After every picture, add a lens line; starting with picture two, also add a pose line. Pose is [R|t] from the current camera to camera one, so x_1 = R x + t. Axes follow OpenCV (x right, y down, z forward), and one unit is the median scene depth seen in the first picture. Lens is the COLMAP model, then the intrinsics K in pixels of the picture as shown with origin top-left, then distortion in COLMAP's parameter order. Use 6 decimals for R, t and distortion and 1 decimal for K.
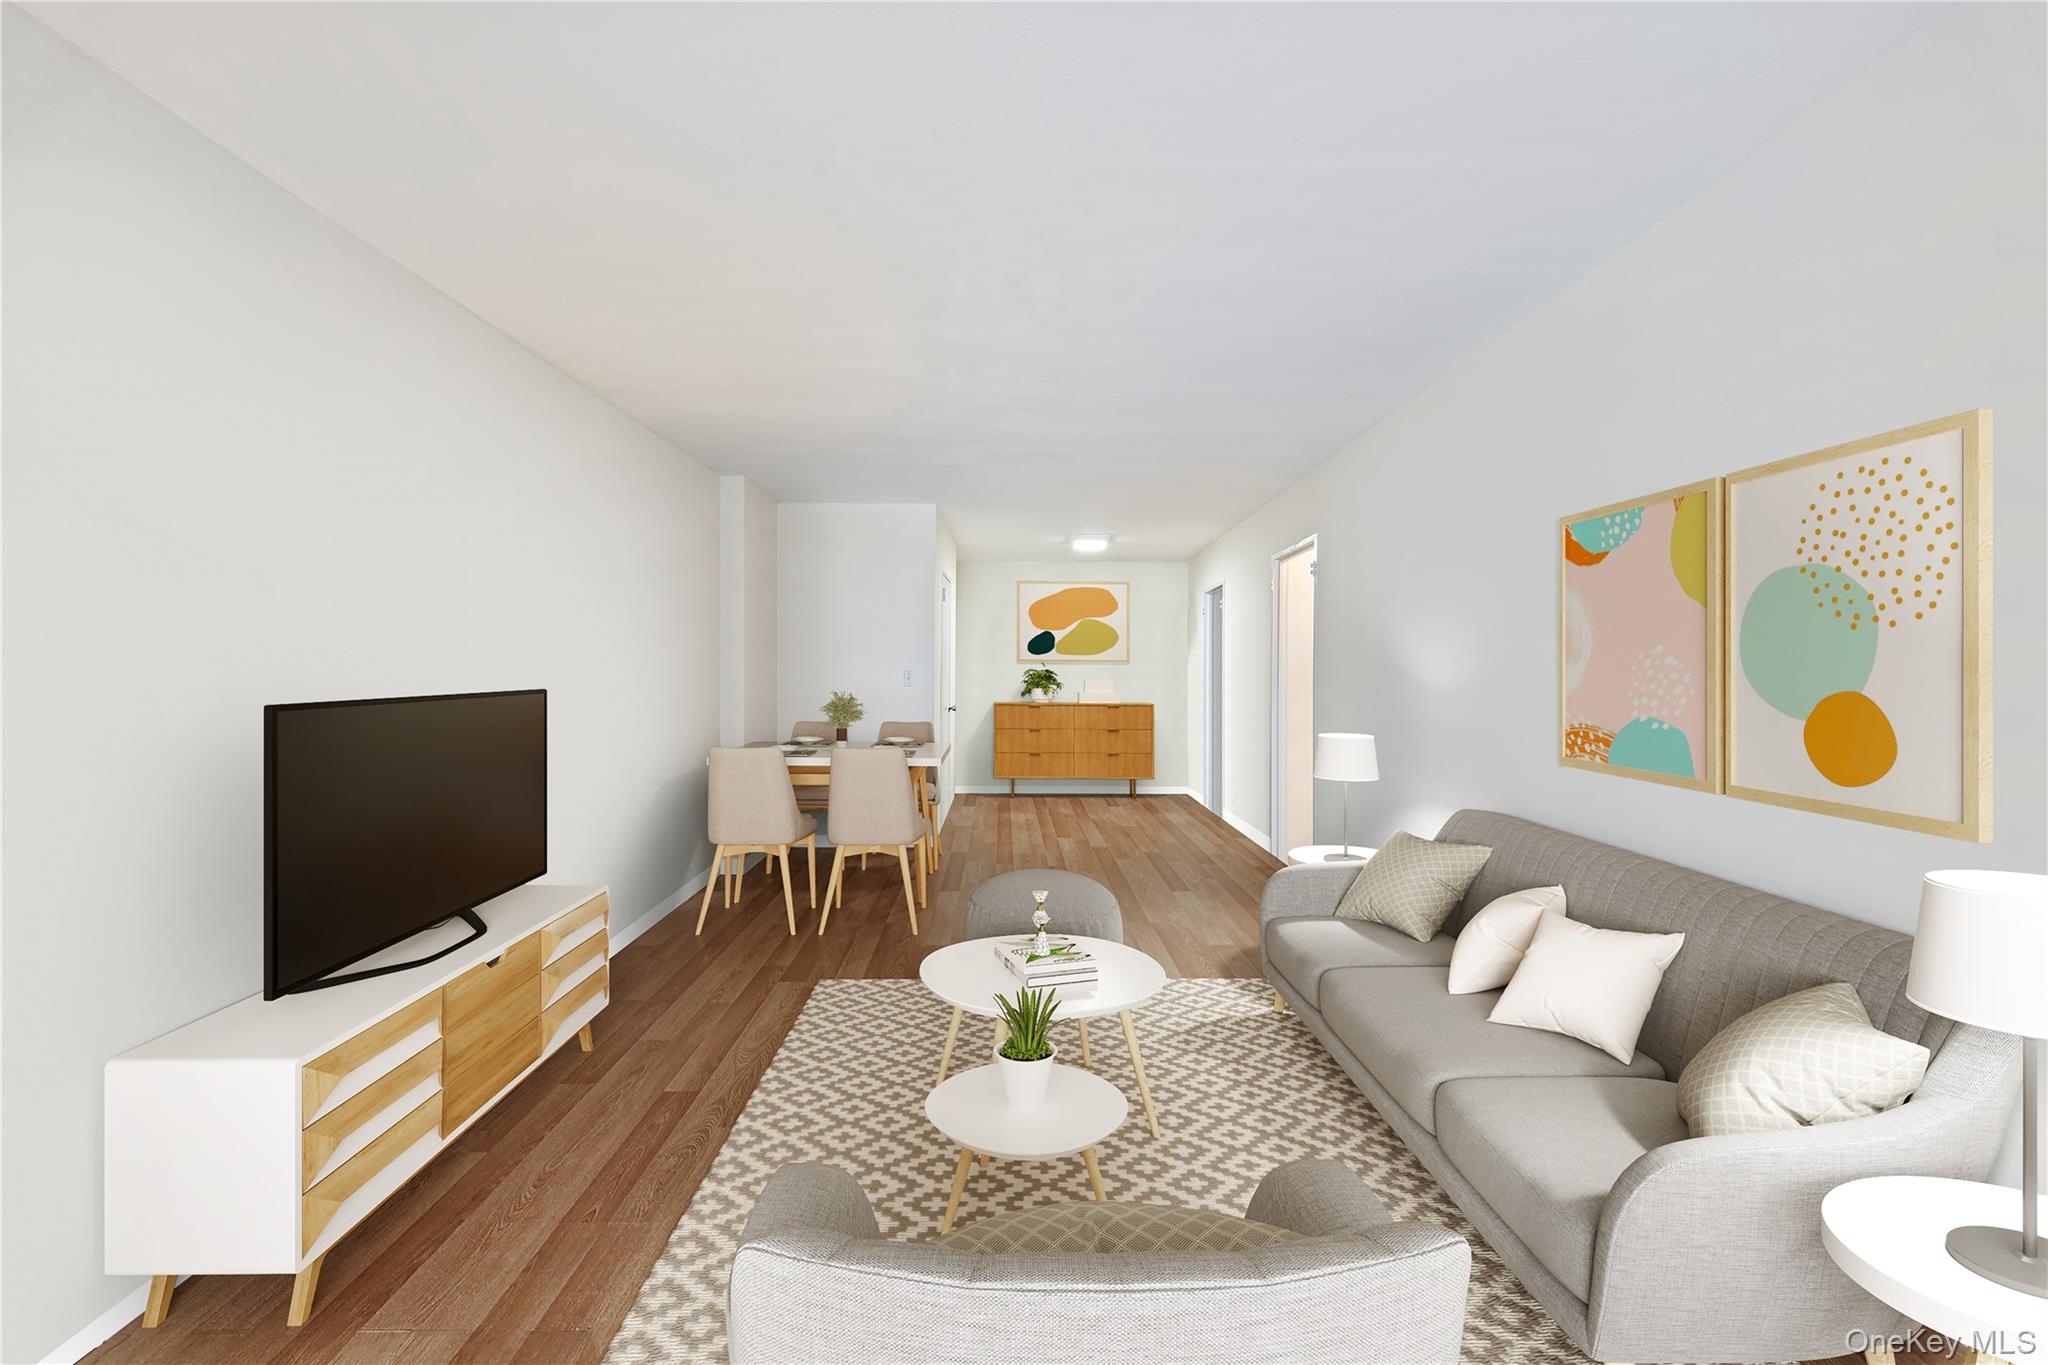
lens RADIAL K [[793.6, 0, 1023.2], [0, 793.6, 677.9], [0, 0, 1]] dist [-0.000118, 0.000122]
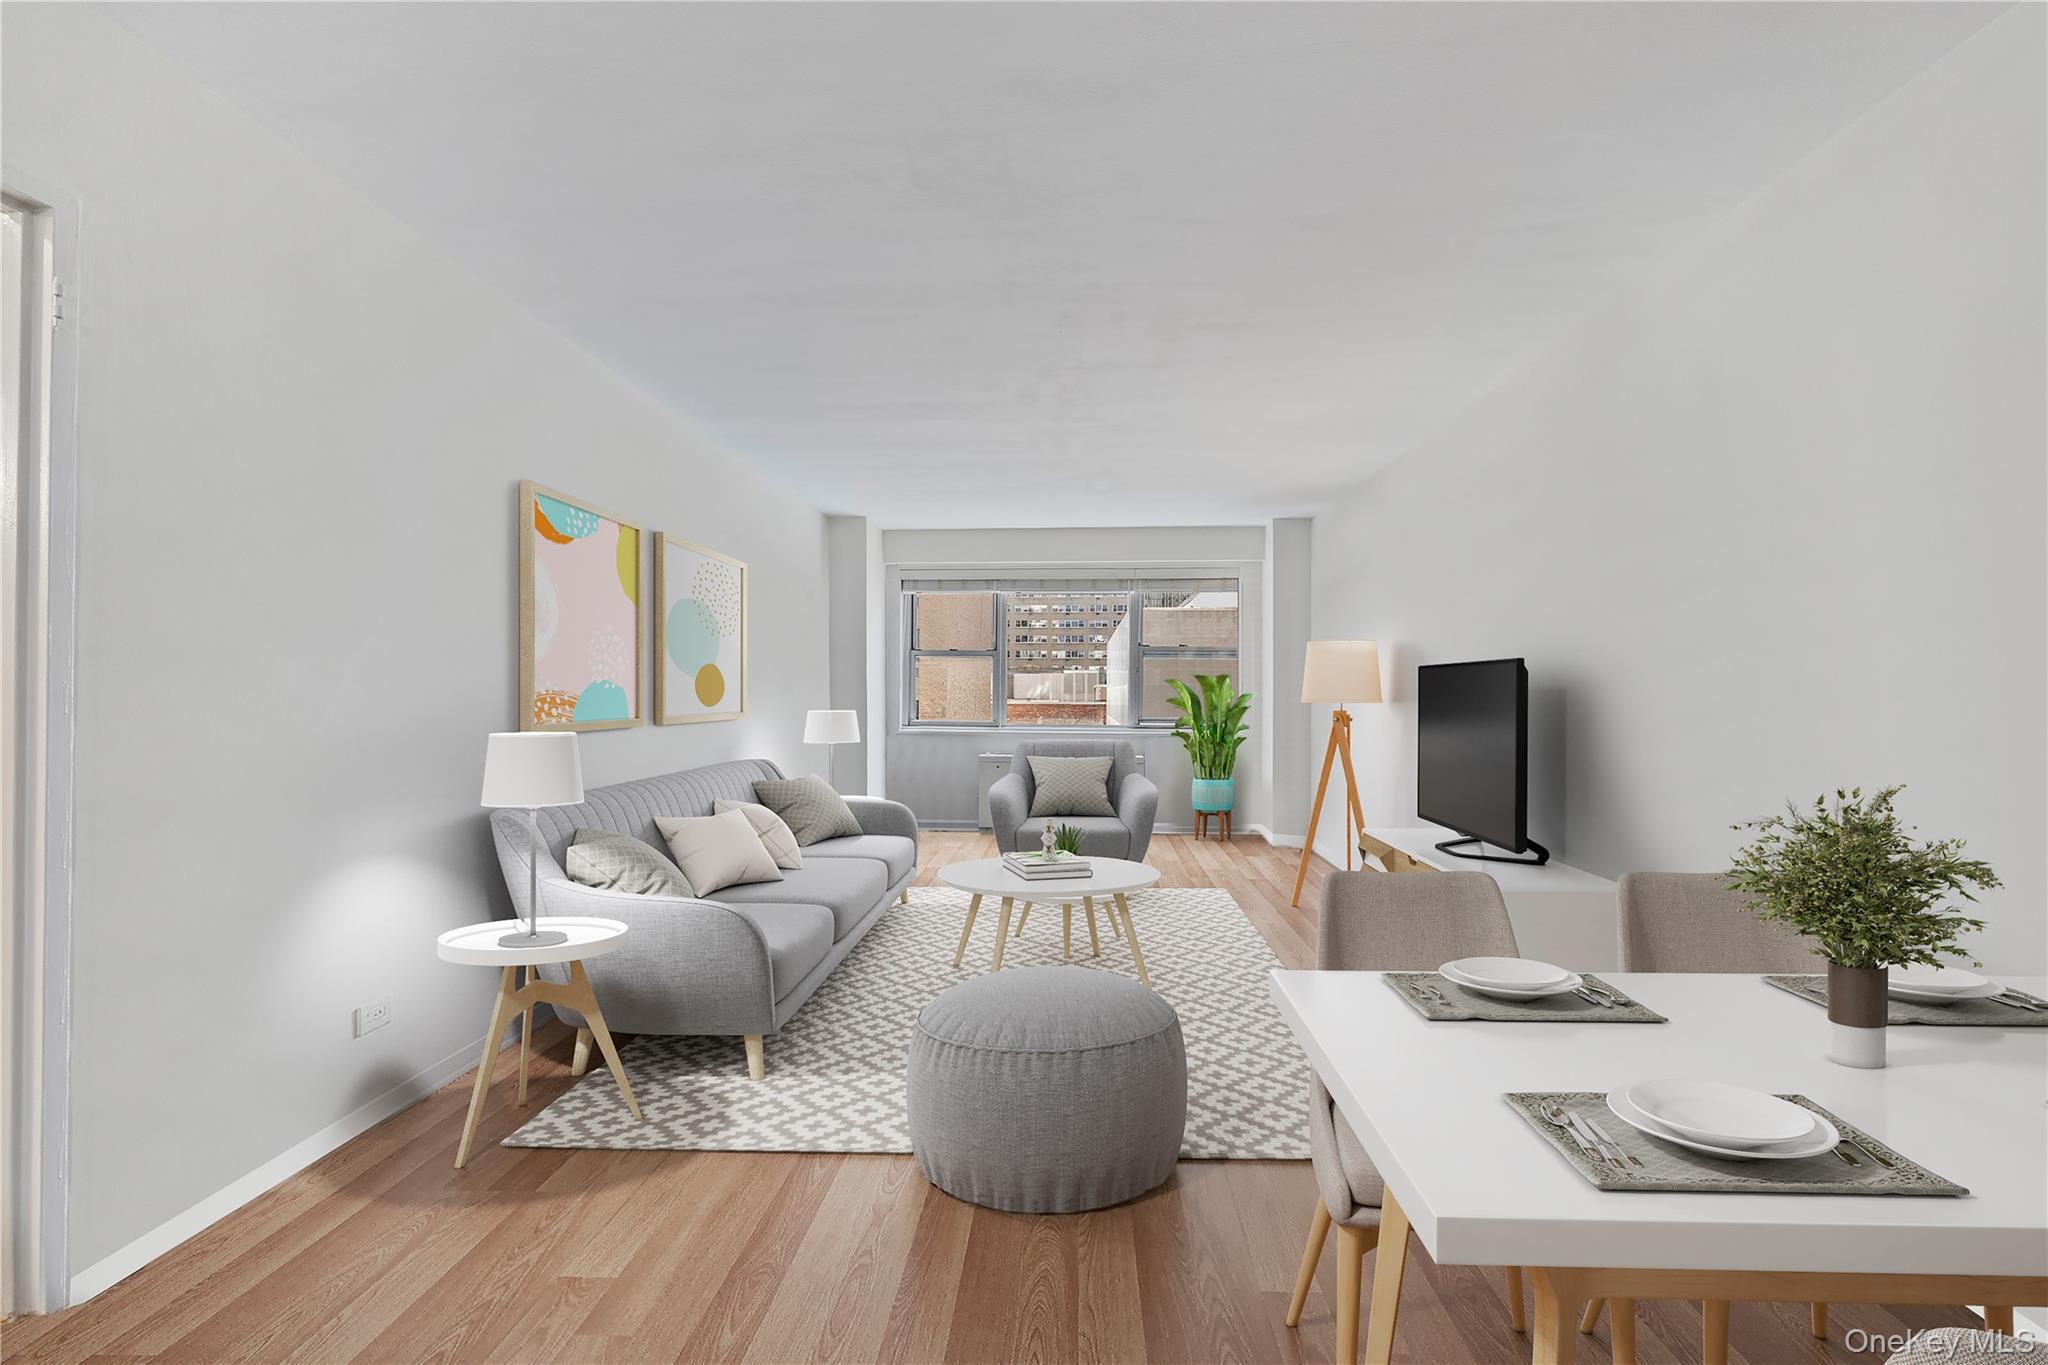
lens RADIAL K [[793.6, 0, 1029.7], [0, 793.6, 686.0], [0, 0, 1]] dist [-0.000118, 0.000122]
pose [[-0.997644, -0.006398, 0.068300, -0.002948], [-0.006359, 0.999979, 0.000789, 0.050413], [-0.068304, 0.000353, -0.997664, 2.112873]]
